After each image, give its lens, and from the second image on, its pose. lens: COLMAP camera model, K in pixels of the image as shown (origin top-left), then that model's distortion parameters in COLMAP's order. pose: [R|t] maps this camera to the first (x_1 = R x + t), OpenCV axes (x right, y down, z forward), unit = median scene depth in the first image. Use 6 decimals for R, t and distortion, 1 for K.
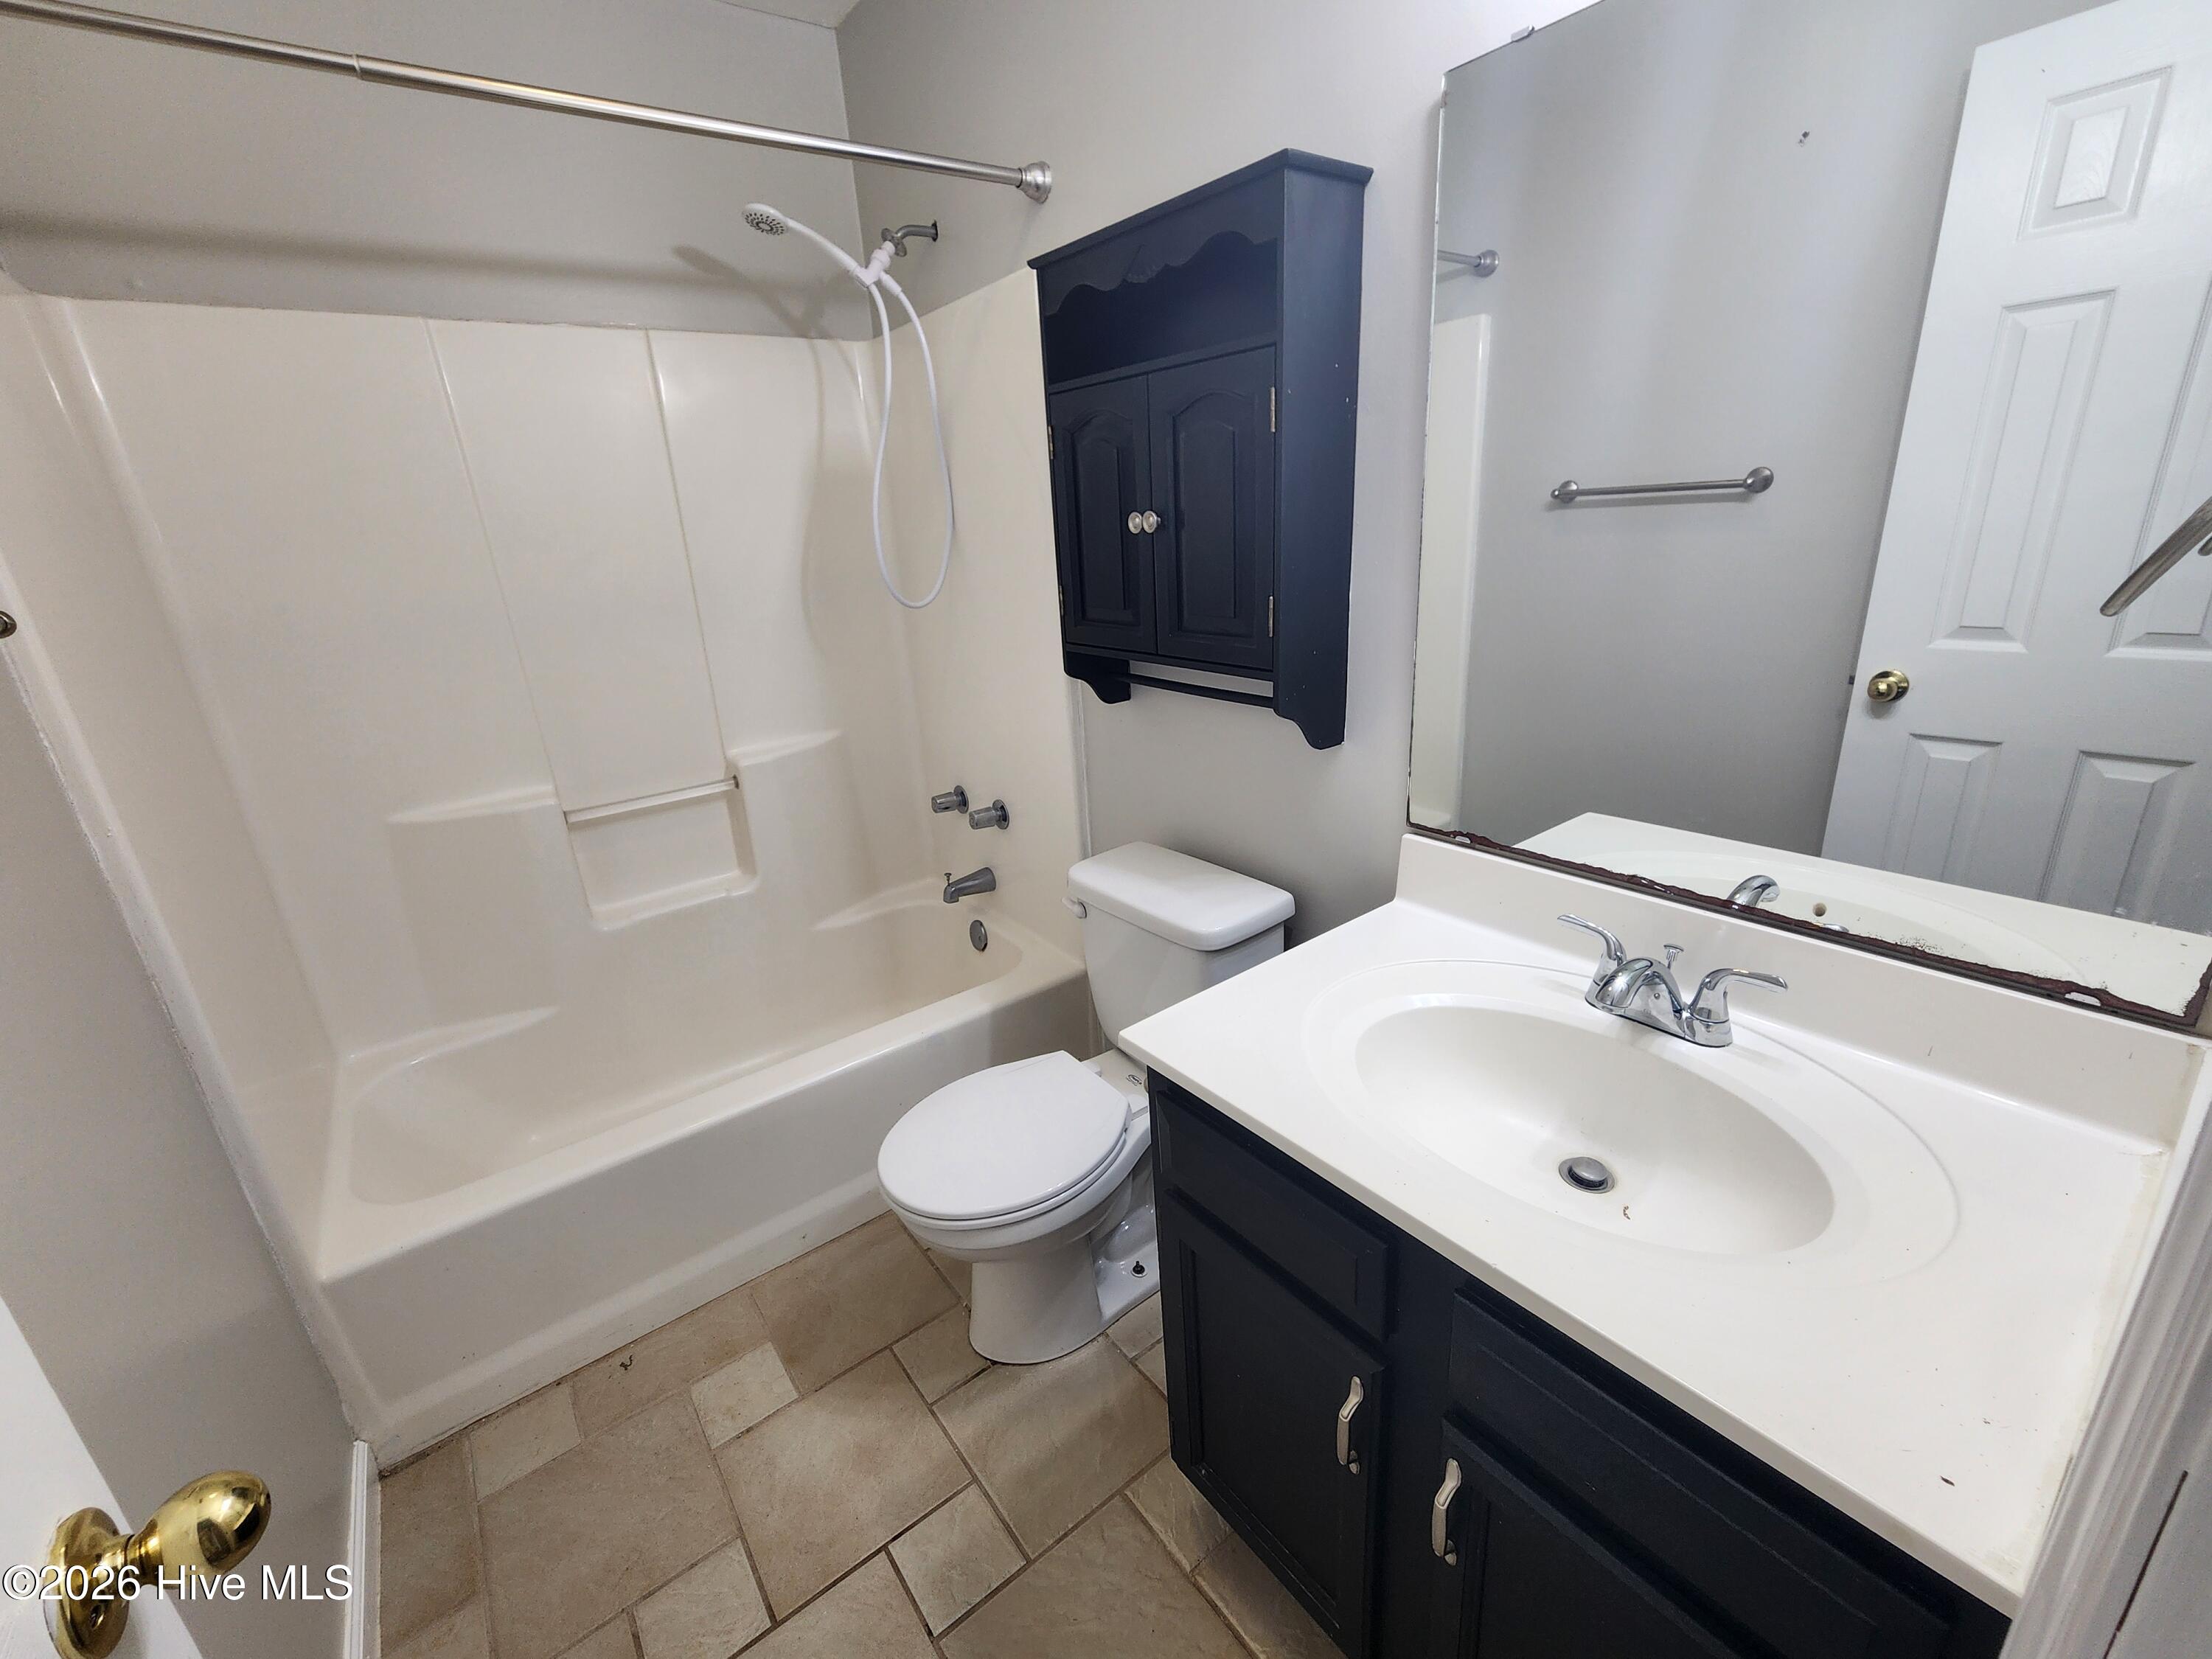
lens RADIAL K [[918.3, 0, 1103.3], [0, 918.3, 838.1], [0, 0, 1]] dist [0.000333, 0.000164]
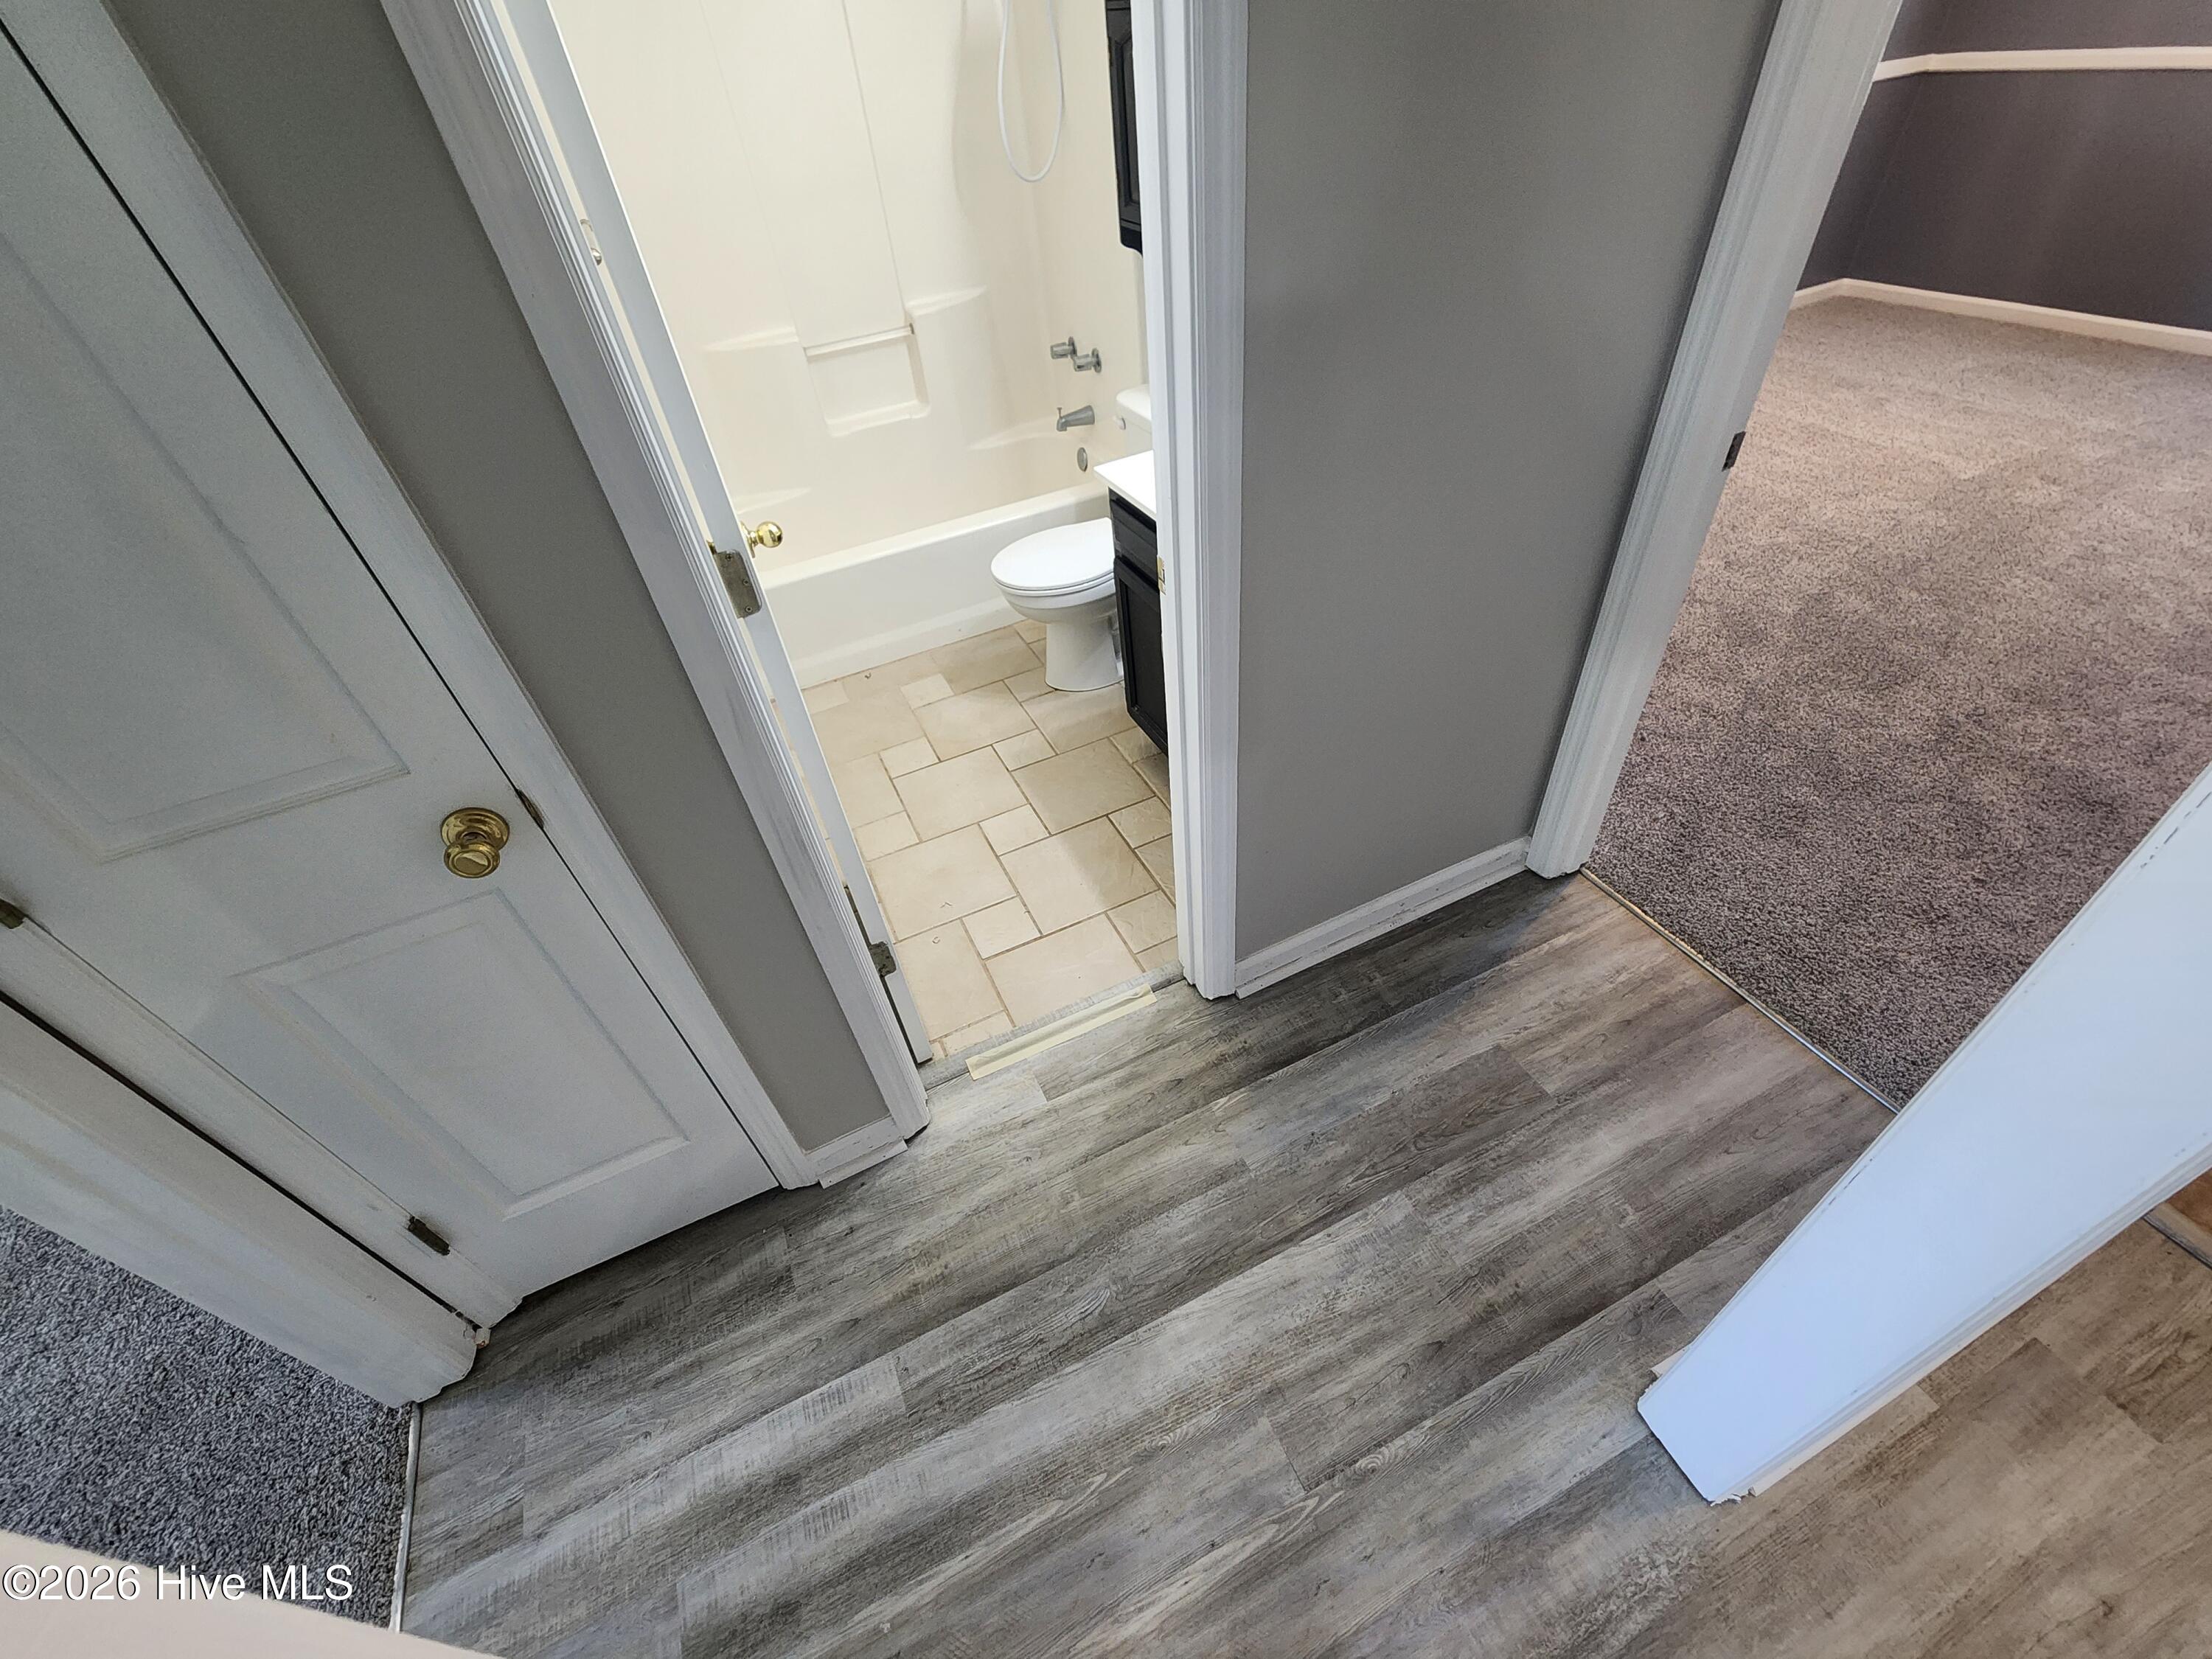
lens RADIAL K [[918.3, 0, 1097.0], [0, 918.3, 828.8], [0, 0, 1]] dist [0.000333, 0.000164]
pose [[0.976038, 0.120979, -0.180870, 0.219687], [-0.037968, 0.913135, 0.405886, 0.055696], [0.214263, -0.389293, 0.895847, -0.488694]]
